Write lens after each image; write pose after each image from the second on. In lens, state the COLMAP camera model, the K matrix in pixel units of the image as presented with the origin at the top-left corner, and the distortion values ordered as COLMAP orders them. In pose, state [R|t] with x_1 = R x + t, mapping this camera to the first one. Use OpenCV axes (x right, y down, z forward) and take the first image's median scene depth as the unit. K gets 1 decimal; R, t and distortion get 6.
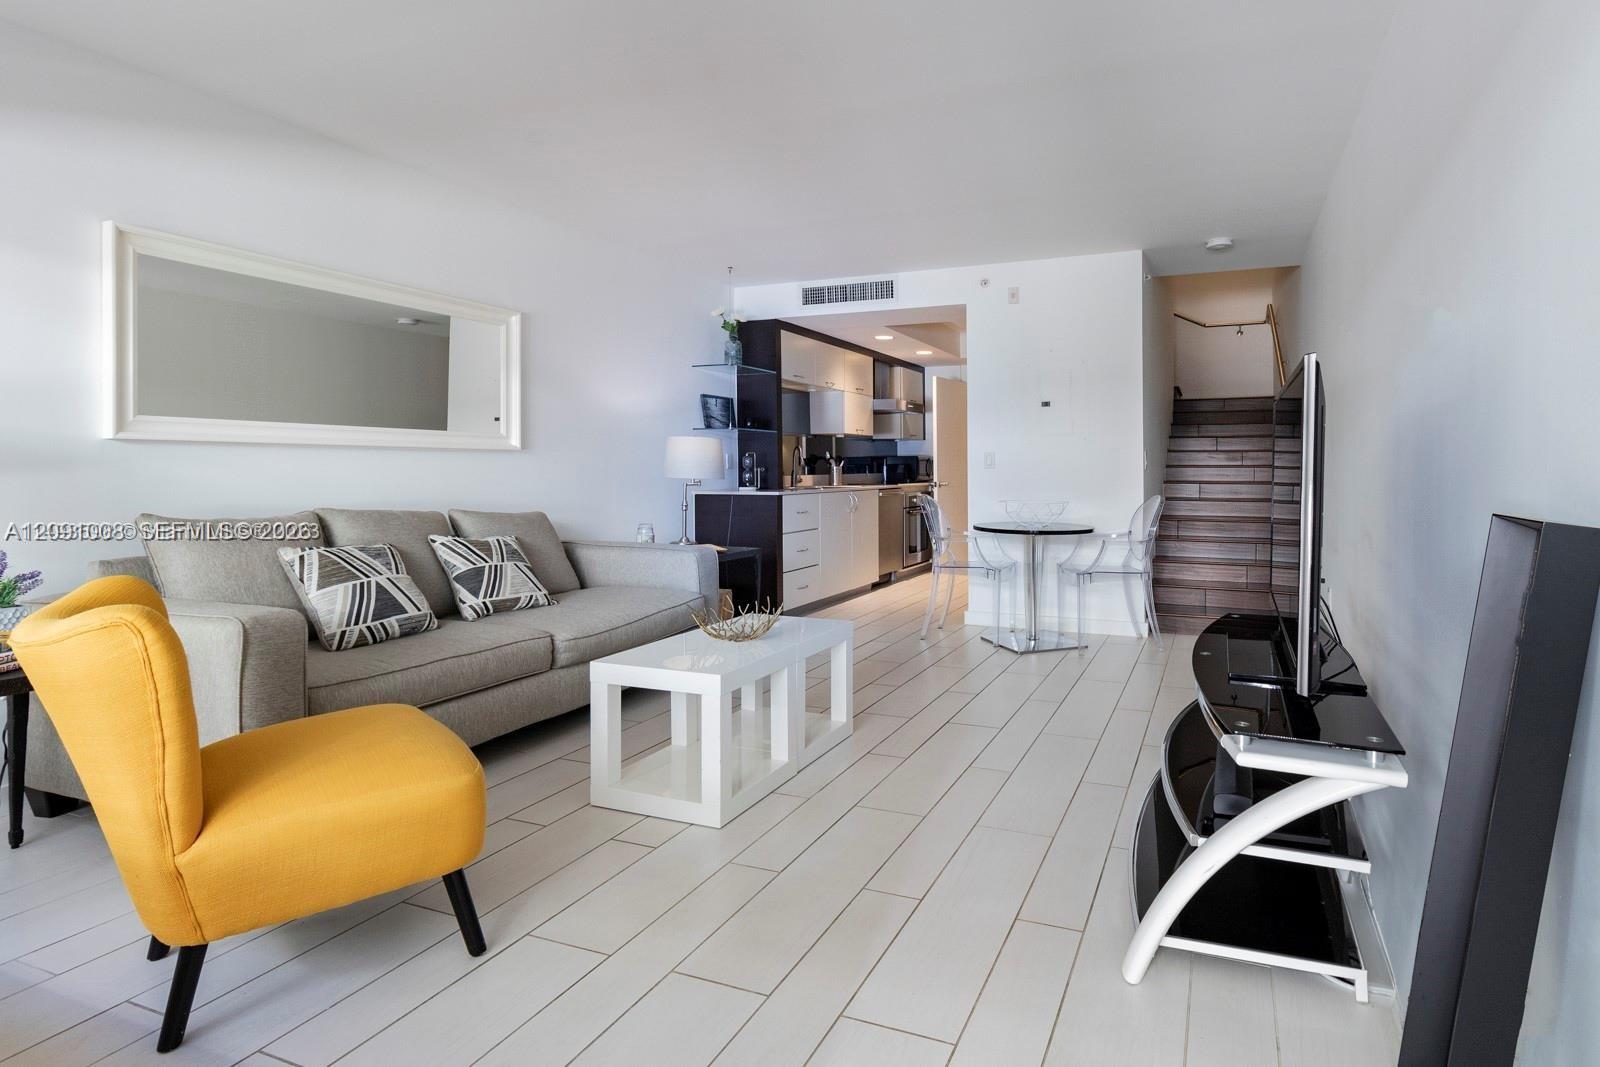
lens RADIAL K [[803.3, 0, 801.7], [0, 803.3, 498.2], [0, 0, 1]] dist [-0.000325, -0.000054]
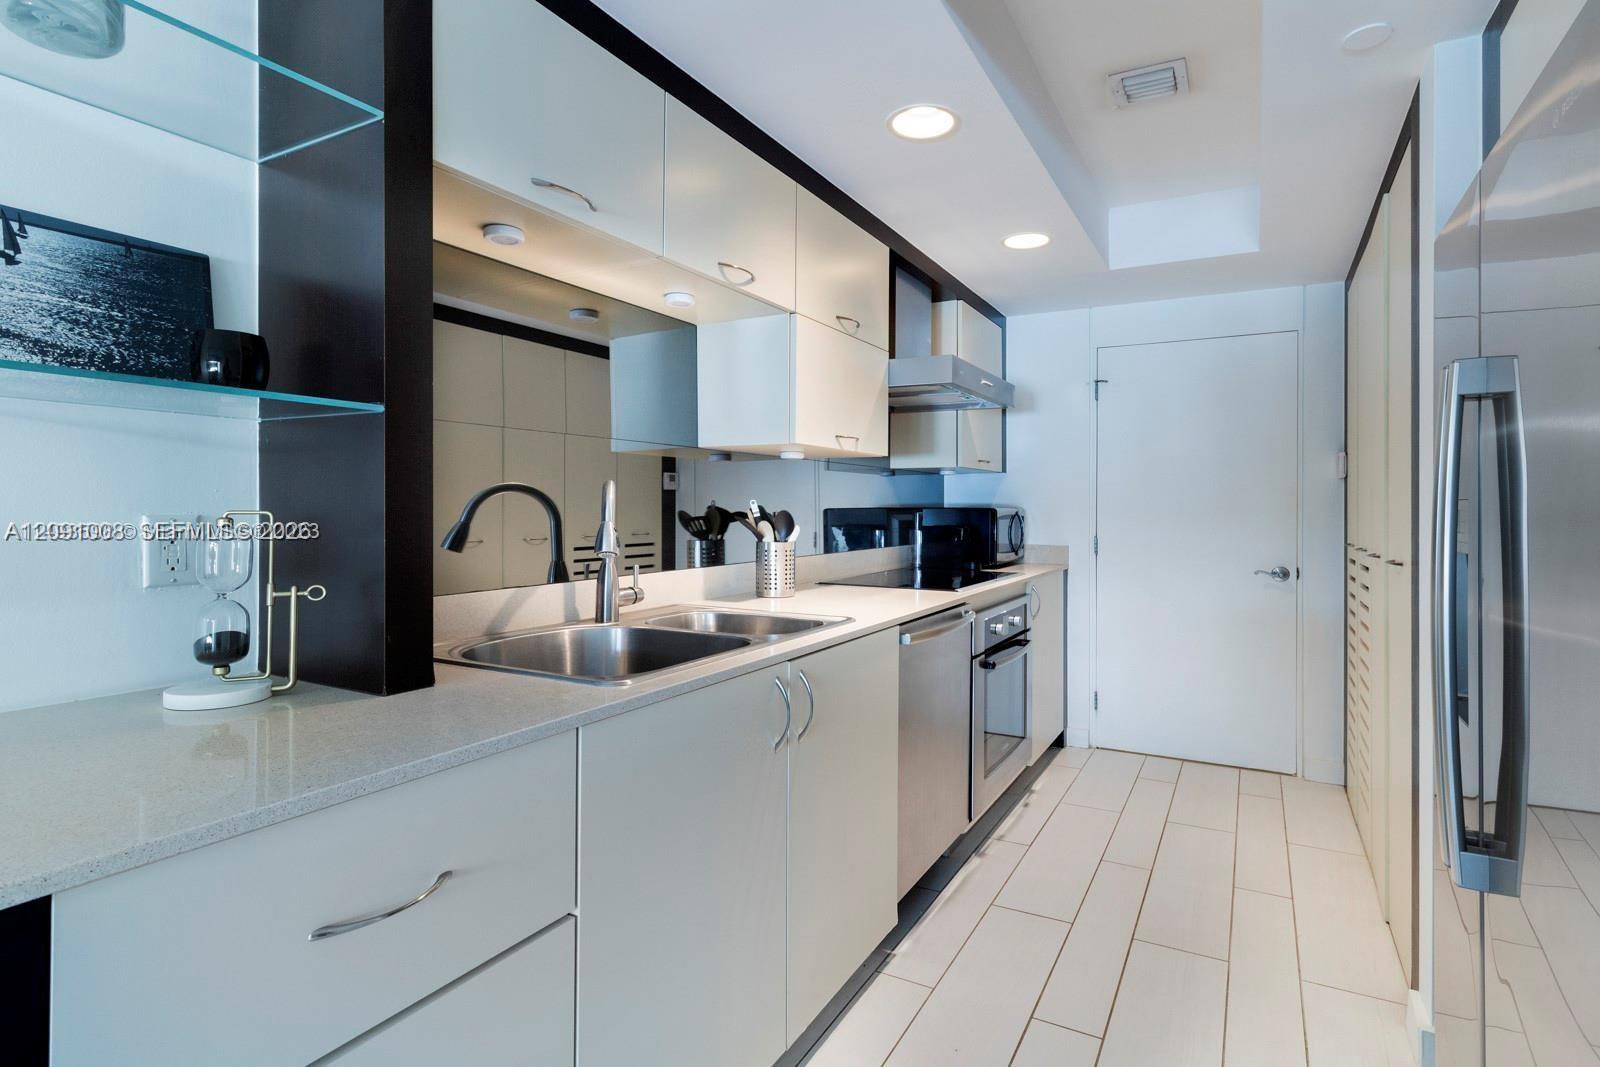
lens RADIAL K [[803.3, 0, 801.7], [0, 803.3, 498.2], [0, 0, 1]] dist [-0.000325, -0.000054]
pose [[0.999111, 0.002596, -0.042074, 0.063791], [-0.004705, 0.998733, -0.050104, -0.038069], [0.041891, 0.050257, 0.997857, 0.611929]]
